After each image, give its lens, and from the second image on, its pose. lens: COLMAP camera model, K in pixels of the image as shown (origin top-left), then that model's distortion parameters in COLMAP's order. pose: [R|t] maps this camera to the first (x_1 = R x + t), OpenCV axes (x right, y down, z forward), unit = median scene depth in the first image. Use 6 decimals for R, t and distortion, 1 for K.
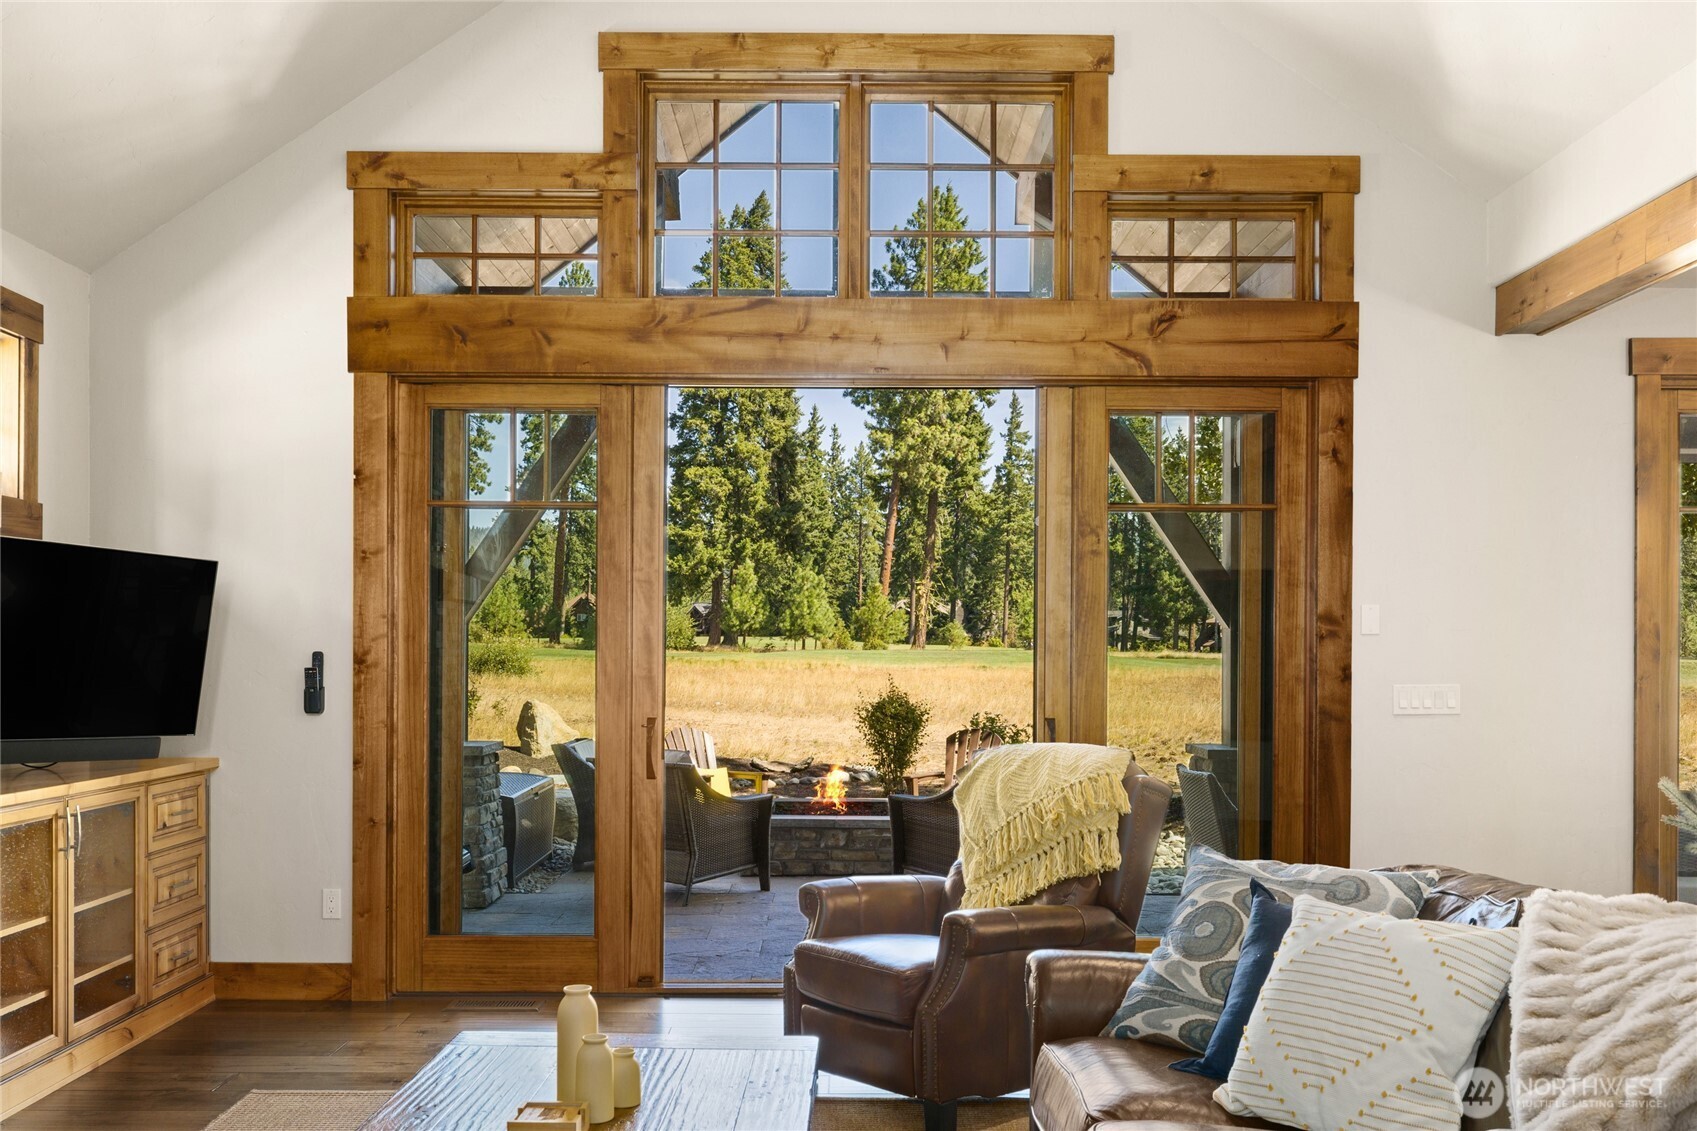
lens RADIAL K [[1441.9, 0, 838.9], [0, 1441.9, 667.0], [0, 0, 1]] dist [0.000609, 0.008715]
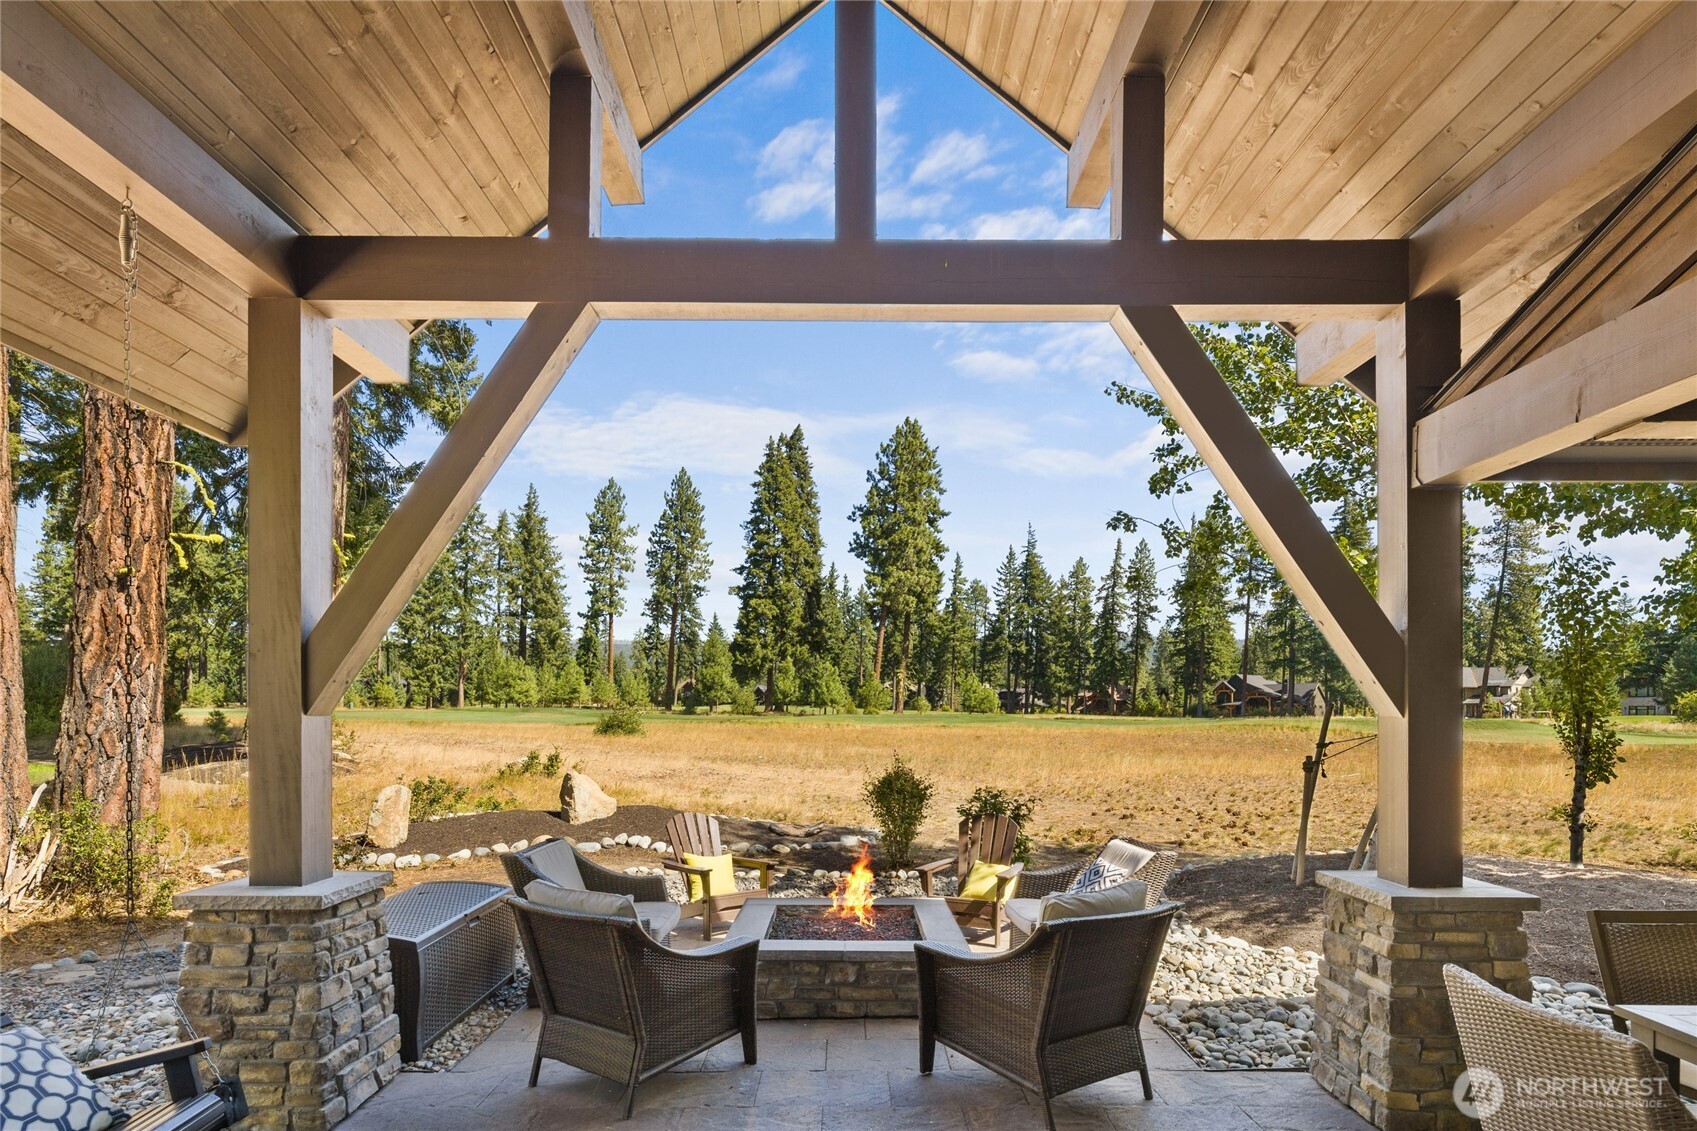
lens RADIAL K [[885.5, 0, 851.6], [0, 885.5, 718.9], [0, 0, 1]] dist [-0.000015, -0.000303]
pose [[0.999983, -0.004223, 0.003956, 0.001301], [0.004245, 0.999976, -0.005478, -0.037697], [-0.003933, 0.005495, 0.999977, 0.904135]]
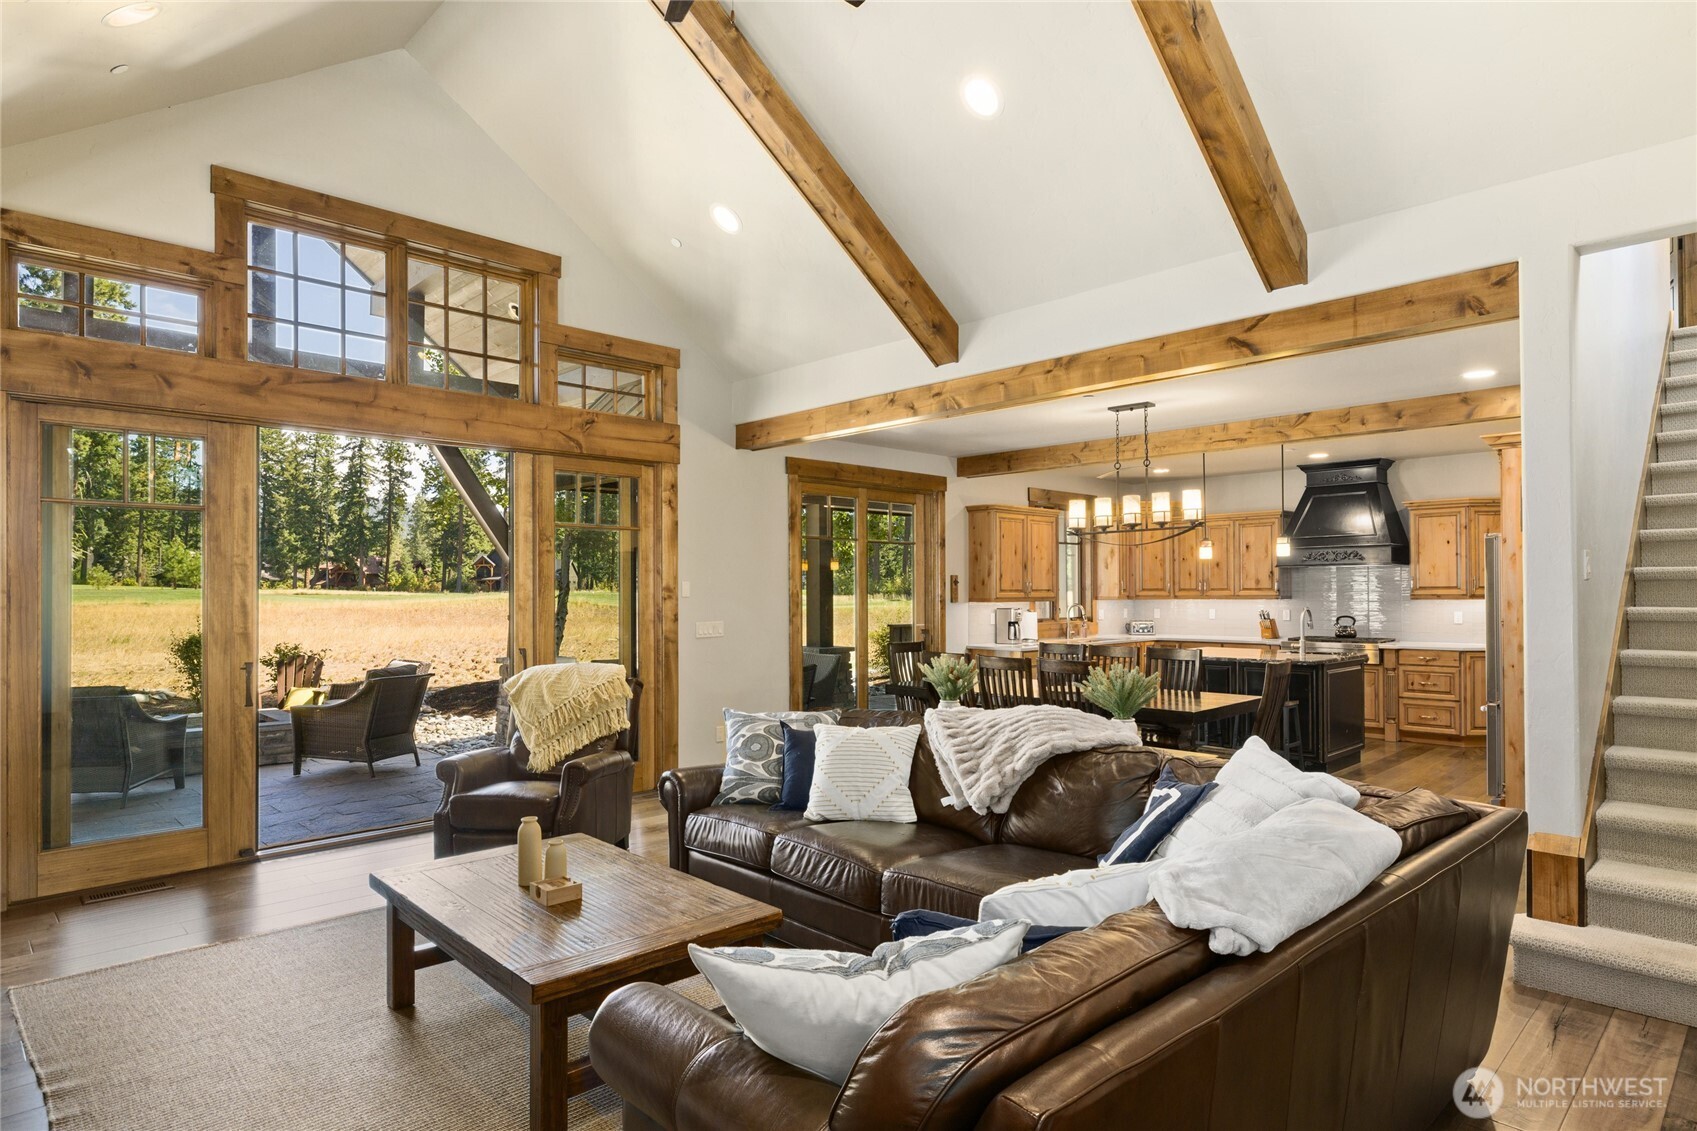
lens RADIAL K [[939.3, 0, 838.2], [0, 939.3, 592.6], [0, 0, 1]] dist [-0.000344, 0.000595]
pose [[0.723719, -0.008883, 0.690037, -0.347537], [0.012382, 0.999923, -0.000113, -0.025398], [-0.689983, 0.008626, 0.723774, -0.052119]]
